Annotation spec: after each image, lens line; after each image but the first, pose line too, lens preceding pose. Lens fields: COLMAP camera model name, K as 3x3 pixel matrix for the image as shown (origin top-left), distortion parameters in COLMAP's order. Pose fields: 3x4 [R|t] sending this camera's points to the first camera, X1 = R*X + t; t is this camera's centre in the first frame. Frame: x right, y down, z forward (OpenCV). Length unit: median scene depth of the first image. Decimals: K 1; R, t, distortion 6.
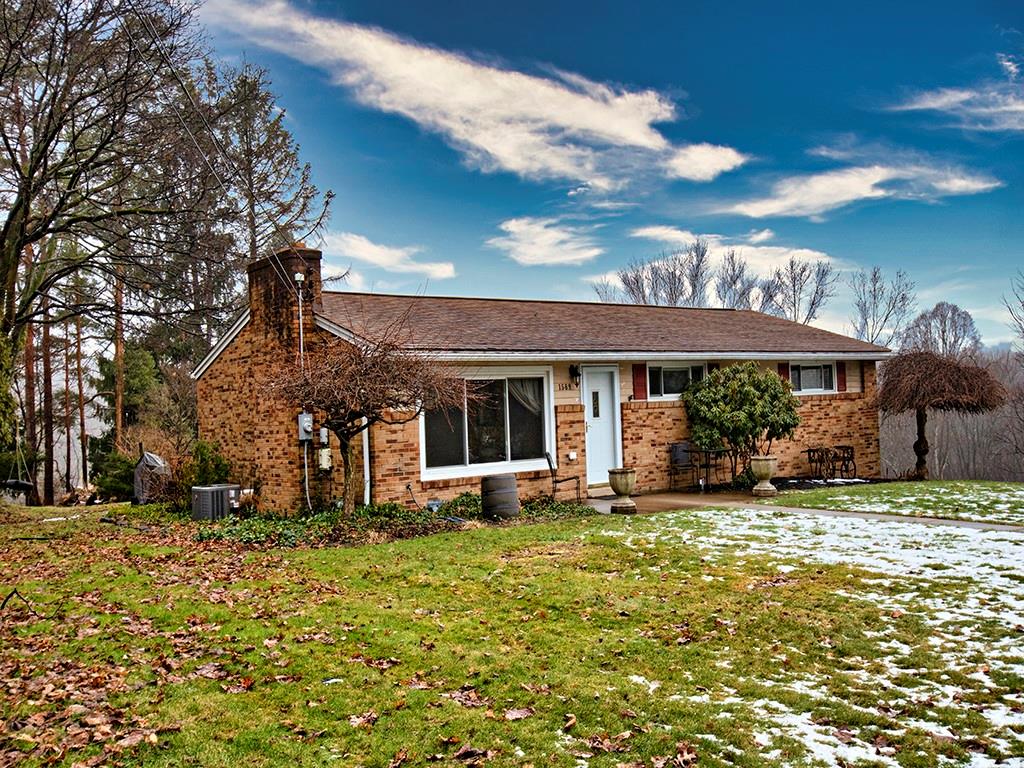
lens RADIAL K [[976.1, 0, 508.3], [0, 976.1, 385.9], [0, 0, 1]] dist [0.023593, 0.000000]
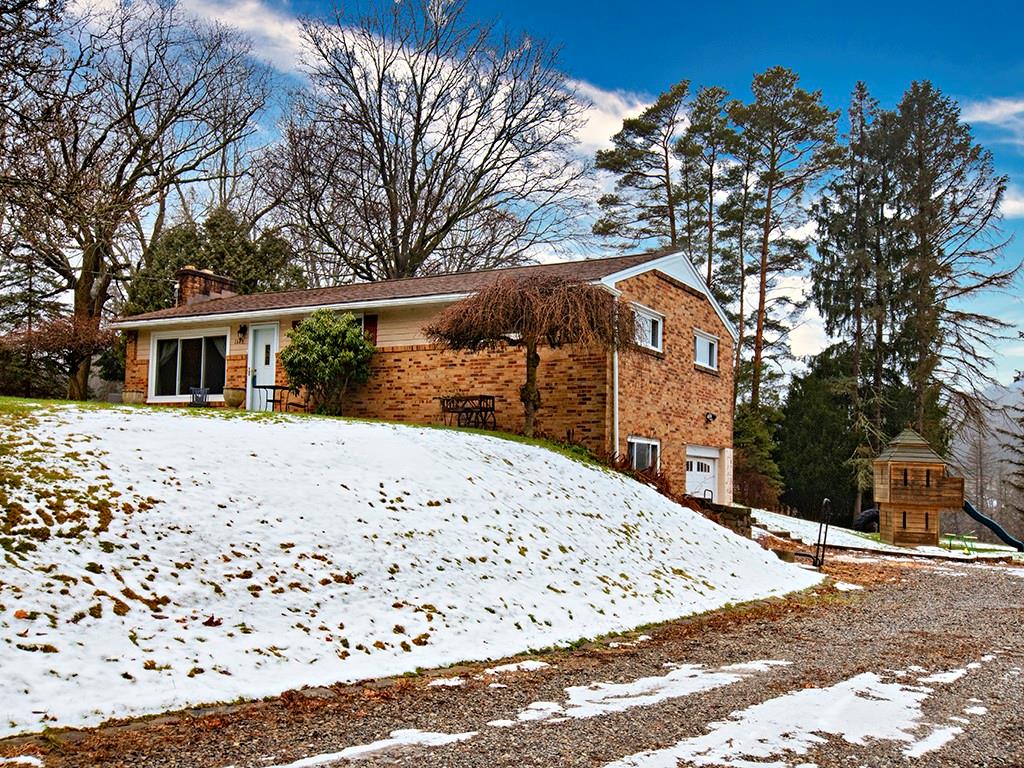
lens RADIAL K [[976.1, 0, 513.1], [0, 976.1, 385.0], [0, 0, 1]] dist [0.023593, 0.000000]
pose [[0.355135, -0.036291, -0.934110, 1.393107], [-0.025649, 0.998492, -0.048544, 0.112223], [0.934463, 0.041198, 0.353669, 0.851043]]
